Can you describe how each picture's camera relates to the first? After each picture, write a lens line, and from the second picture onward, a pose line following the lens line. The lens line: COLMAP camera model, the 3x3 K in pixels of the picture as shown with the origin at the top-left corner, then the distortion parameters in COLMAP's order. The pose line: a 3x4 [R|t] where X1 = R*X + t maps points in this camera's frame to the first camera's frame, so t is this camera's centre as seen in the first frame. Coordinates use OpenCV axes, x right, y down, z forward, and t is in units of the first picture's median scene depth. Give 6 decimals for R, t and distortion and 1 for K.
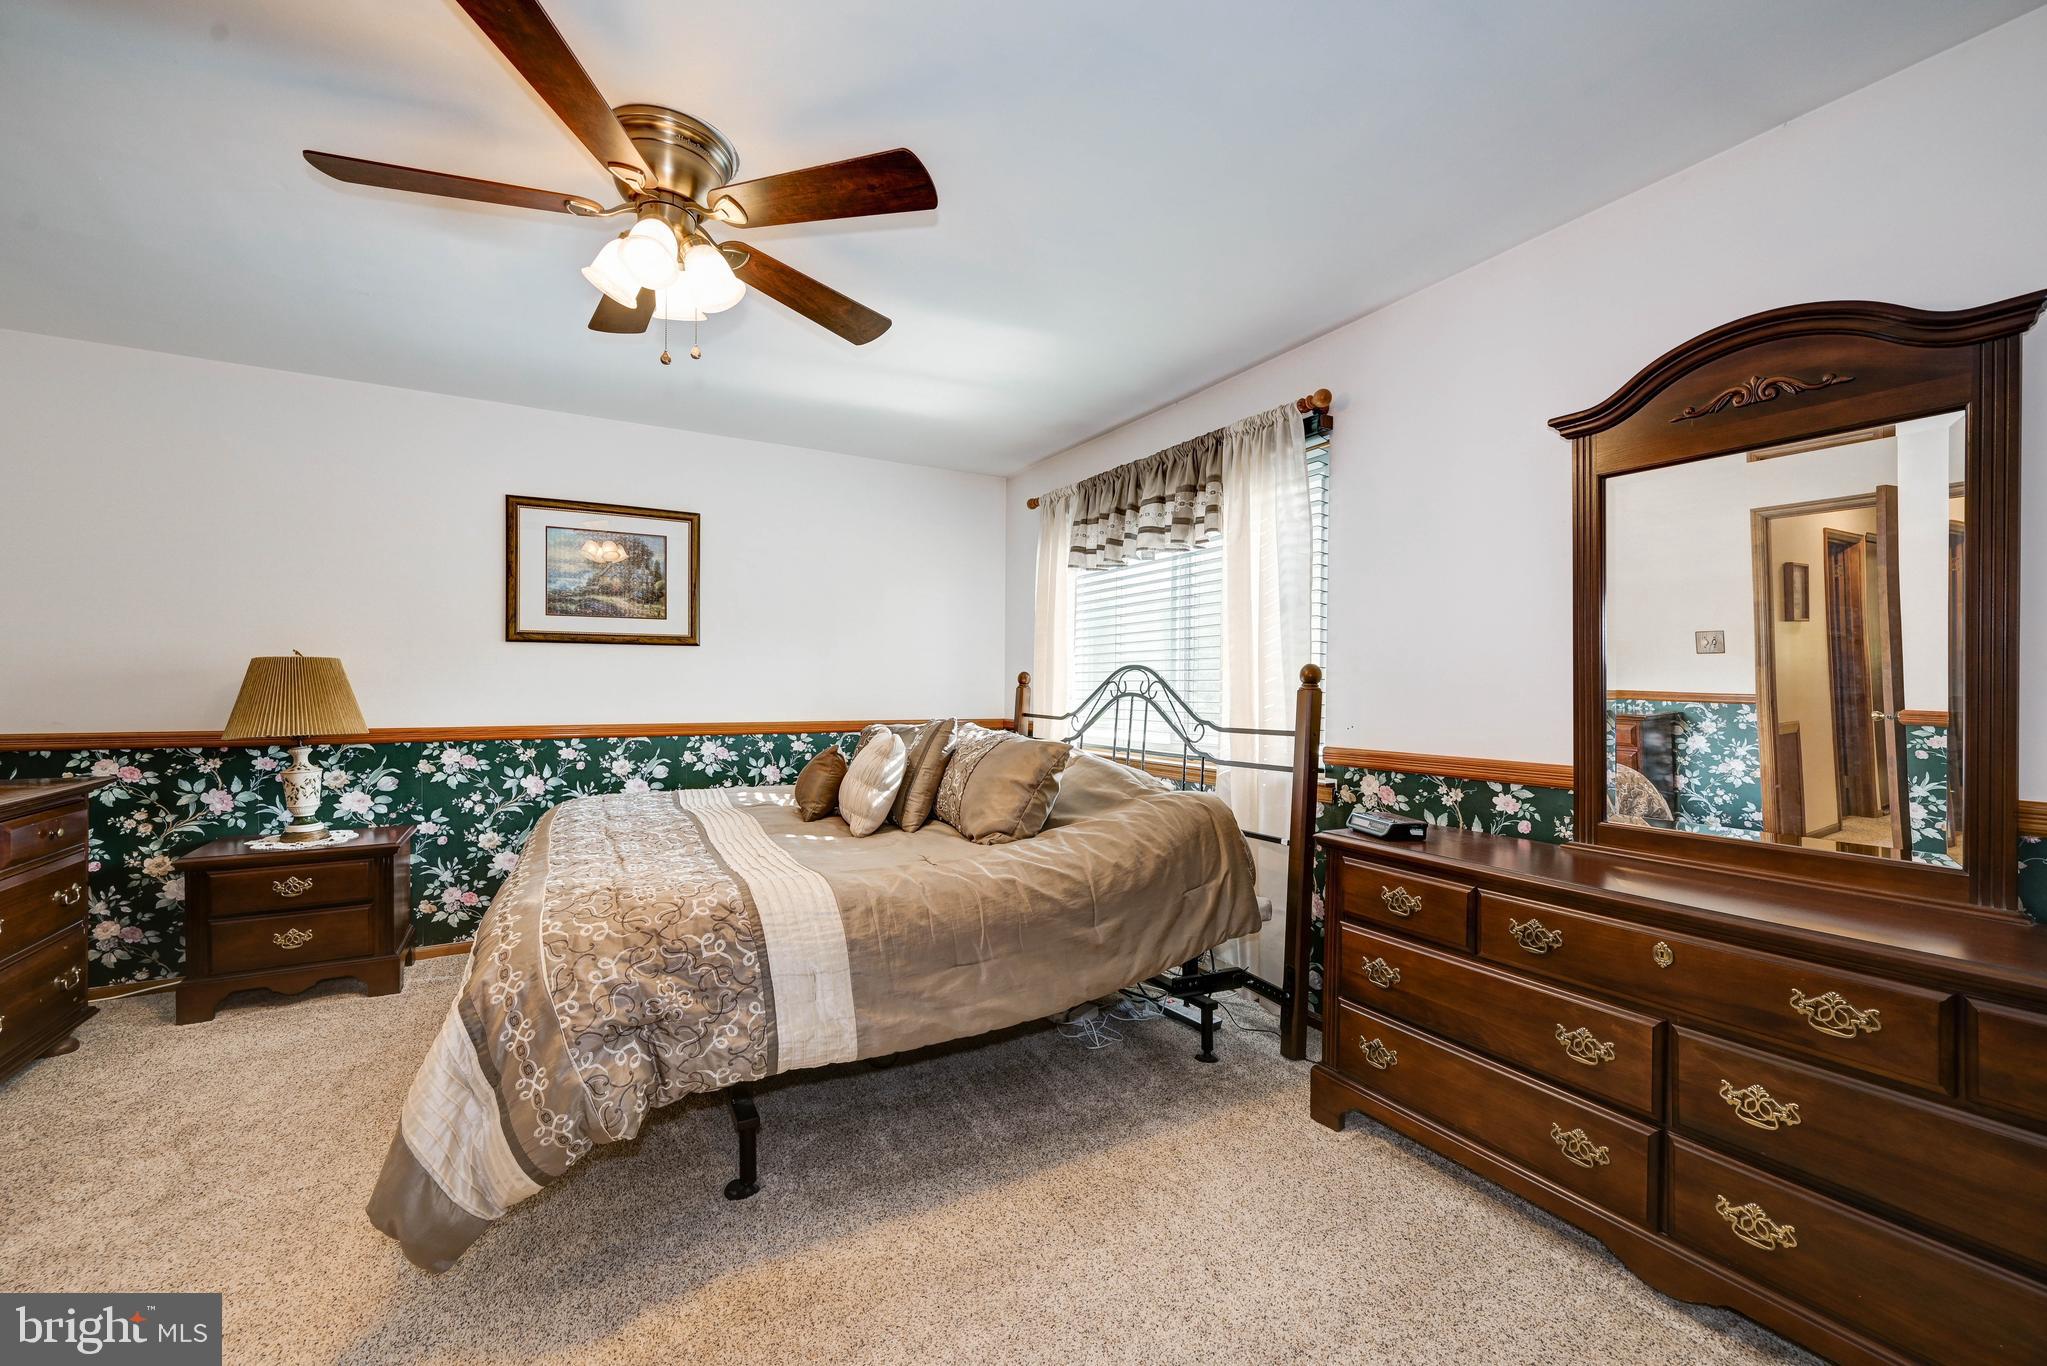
lens RADIAL K [[811.5, 0, 1023.2], [0, 811.5, 687.1], [0, 0, 1]] dist [-0.000109, -0.000017]
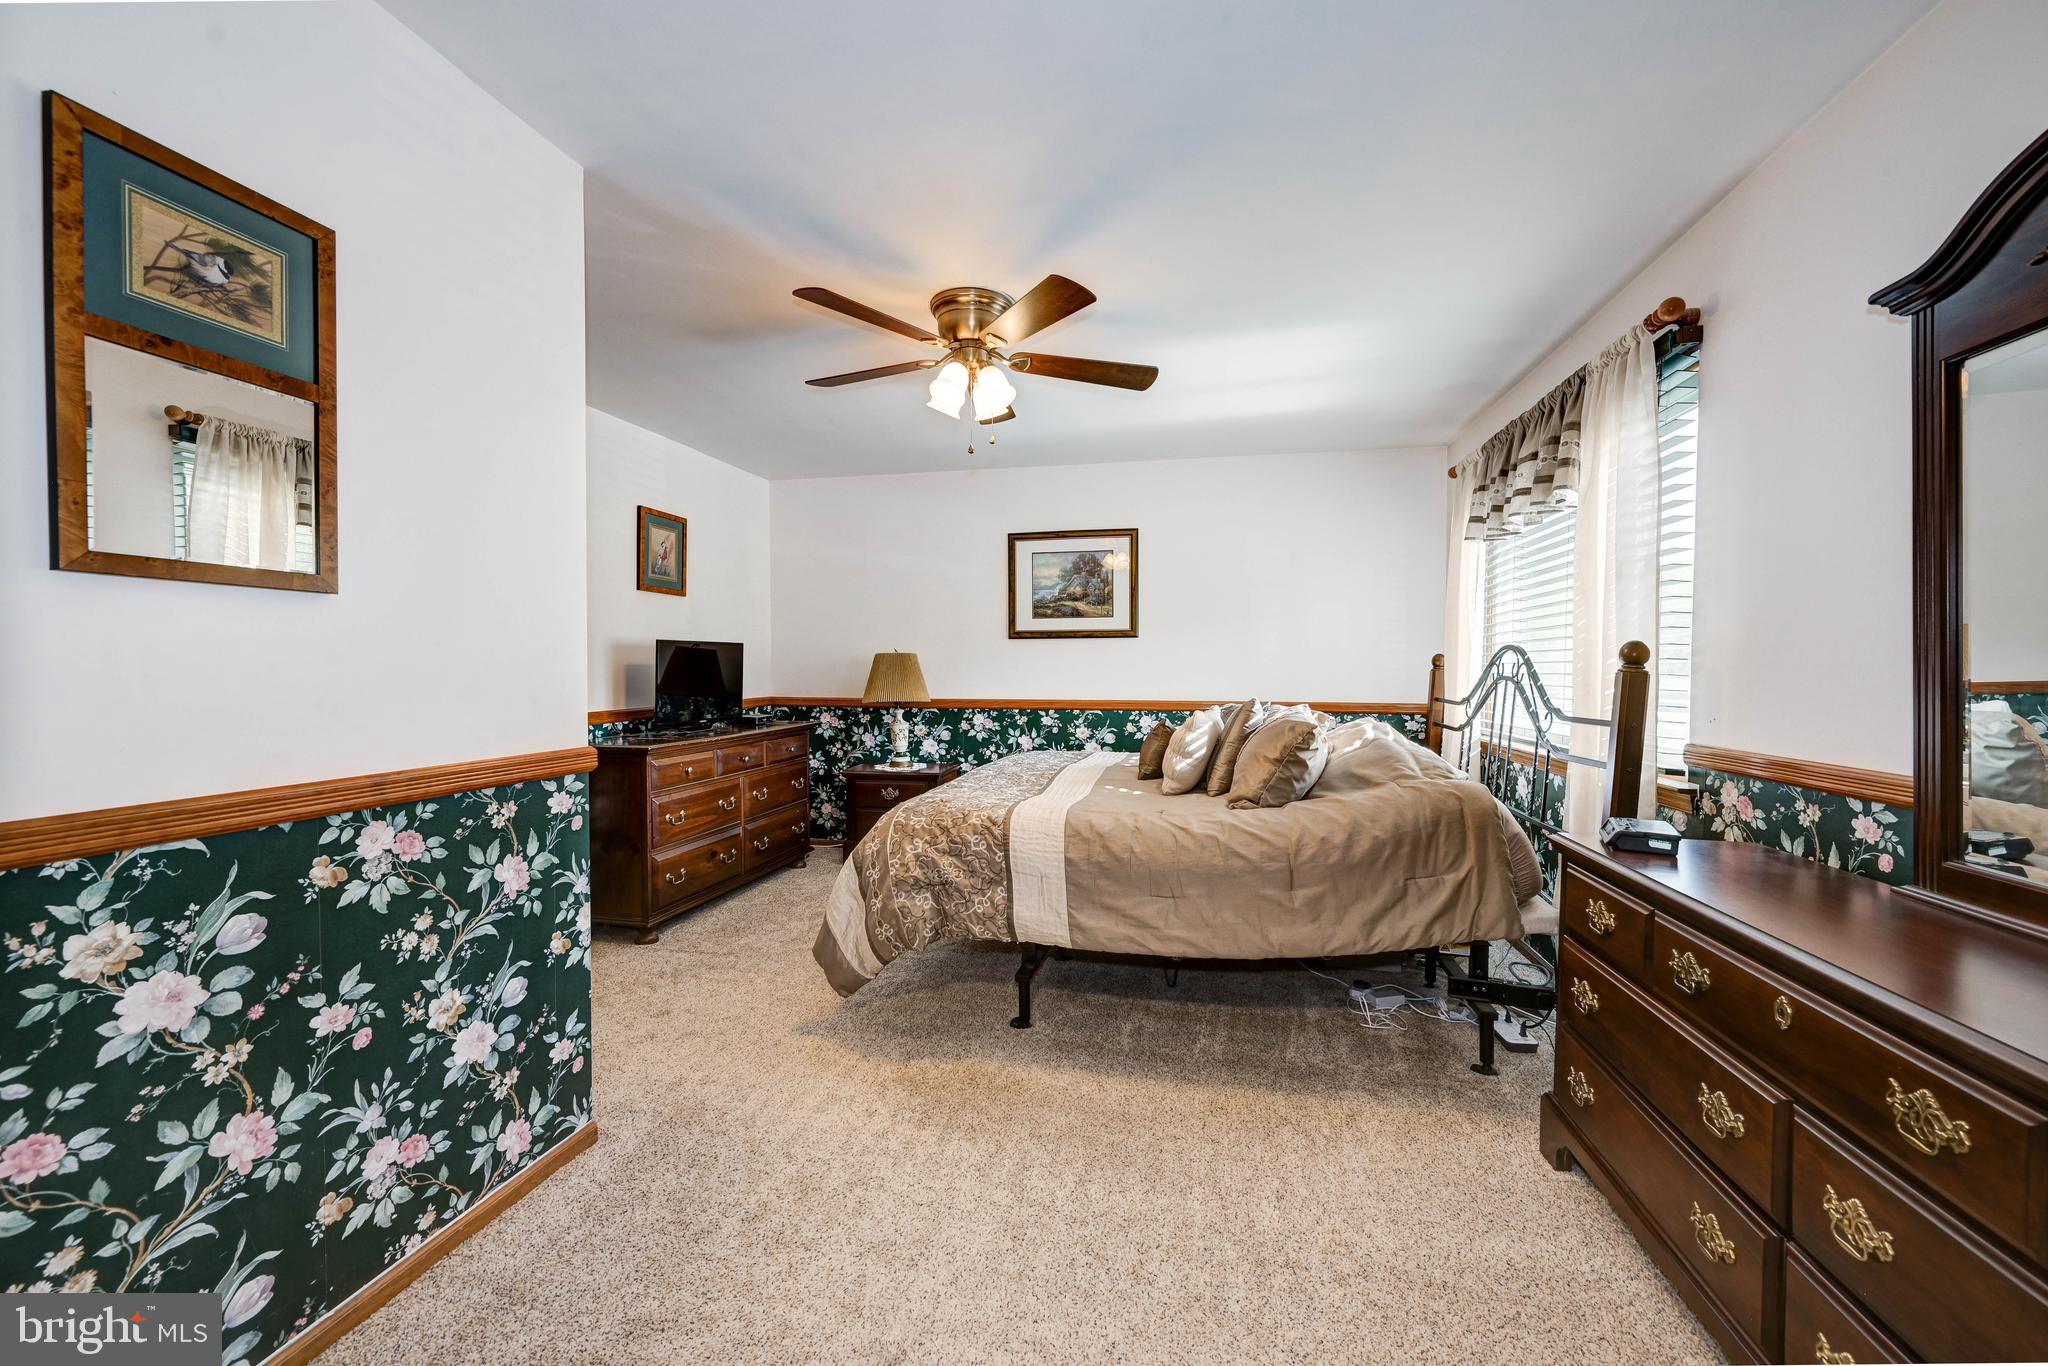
lens RADIAL K [[811.9, 0, 1023.7], [0, 811.9, 687.1], [0, 0, 1]] dist [-0.000109, -0.000017]
pose [[0.741816, 0.010515, -0.670522, 0.445176], [0.002851, 0.999819, 0.018832, 0.001171], [0.670598, -0.015882, 0.741651, -0.032776]]
